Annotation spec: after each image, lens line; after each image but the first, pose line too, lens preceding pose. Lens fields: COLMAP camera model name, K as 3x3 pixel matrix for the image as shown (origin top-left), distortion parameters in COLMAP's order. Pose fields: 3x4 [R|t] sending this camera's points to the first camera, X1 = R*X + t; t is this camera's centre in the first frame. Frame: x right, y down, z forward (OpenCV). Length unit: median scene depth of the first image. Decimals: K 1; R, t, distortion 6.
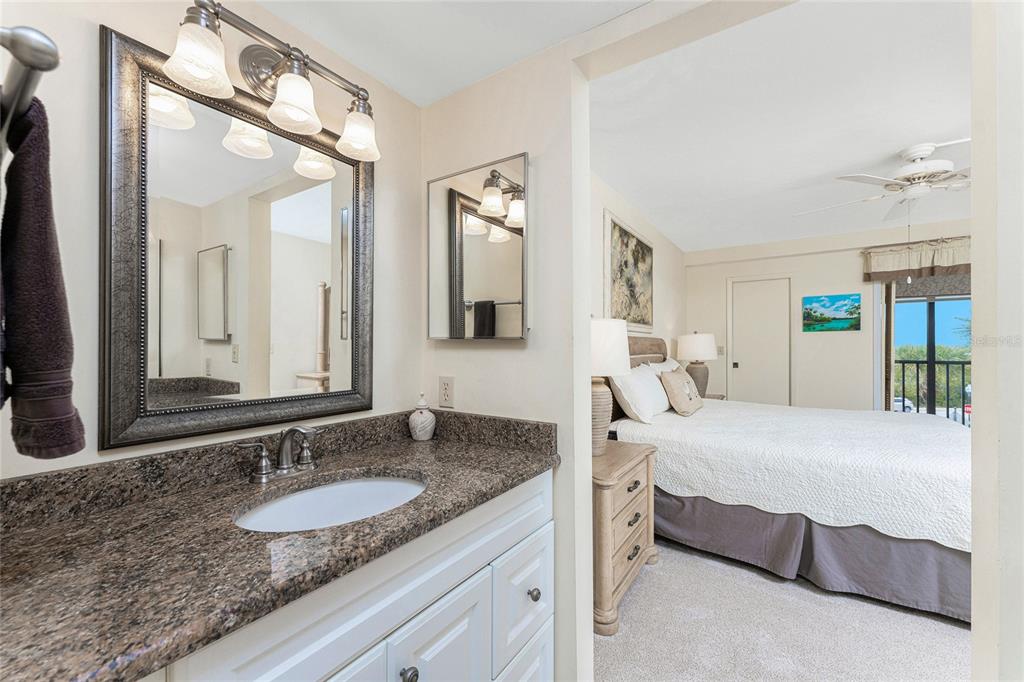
lens RADIAL K [[422.5, 0, 506.4], [0, 422.5, 342.9], [0, 0, 1]] dist [-0.011154, -0.000208]
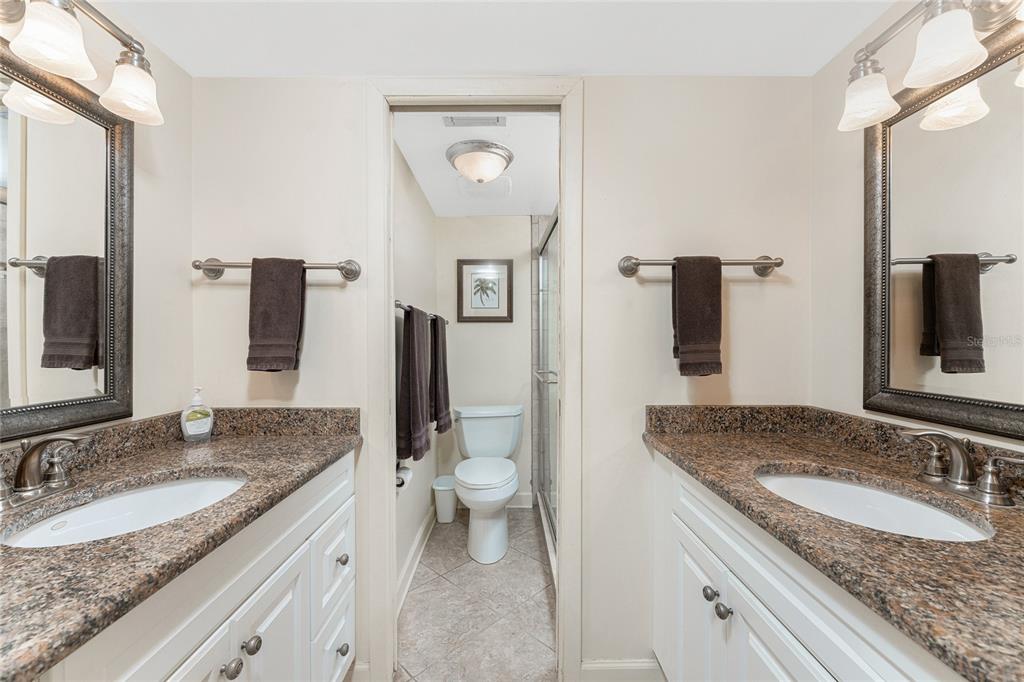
lens RADIAL K [[422.5, 0, 510.7], [0, 422.5, 340.4], [0, 0, 1]] dist [-0.011154, -0.000208]
pose [[-0.819836, 0.003539, -0.572587, 0.804486], [0.001811, 0.999992, 0.003587, 0.011525], [0.572595, 0.001903, -0.819836, 1.387156]]
